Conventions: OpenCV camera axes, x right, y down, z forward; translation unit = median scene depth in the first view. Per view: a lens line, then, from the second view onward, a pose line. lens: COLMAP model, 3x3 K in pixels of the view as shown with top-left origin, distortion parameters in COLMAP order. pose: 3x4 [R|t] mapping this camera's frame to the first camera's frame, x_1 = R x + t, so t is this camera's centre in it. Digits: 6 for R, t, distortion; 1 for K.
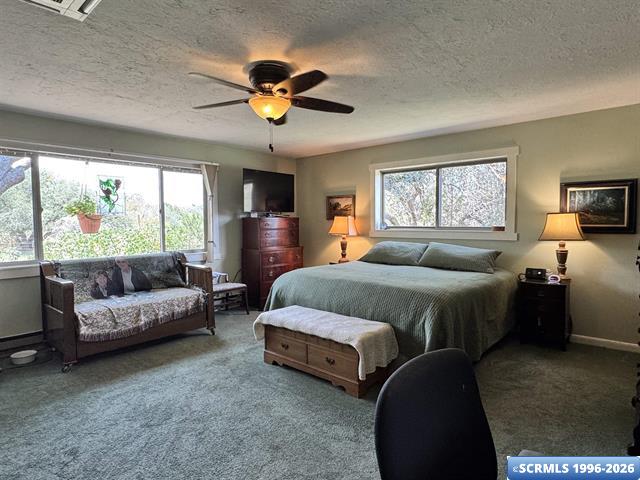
lens RADIAL K [[375.2, 0, 320.0], [0, 375.2, 240.0], [0, 0, 1]] dist [-0.003898, -0.000716]
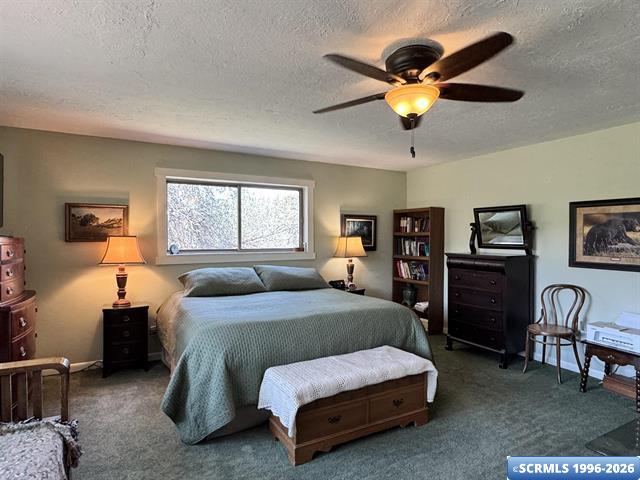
lens RADIAL K [[375.2, 0, 320.0], [0, 375.2, 240.0], [0, 0, 1]] dist [-0.003898, -0.000716]
pose [[0.324810, 0.002573, 0.945776, -0.561444], [0.048820, 0.998618, -0.019483, -0.032843], [-0.944518, 0.052501, 0.324236, 0.559466]]
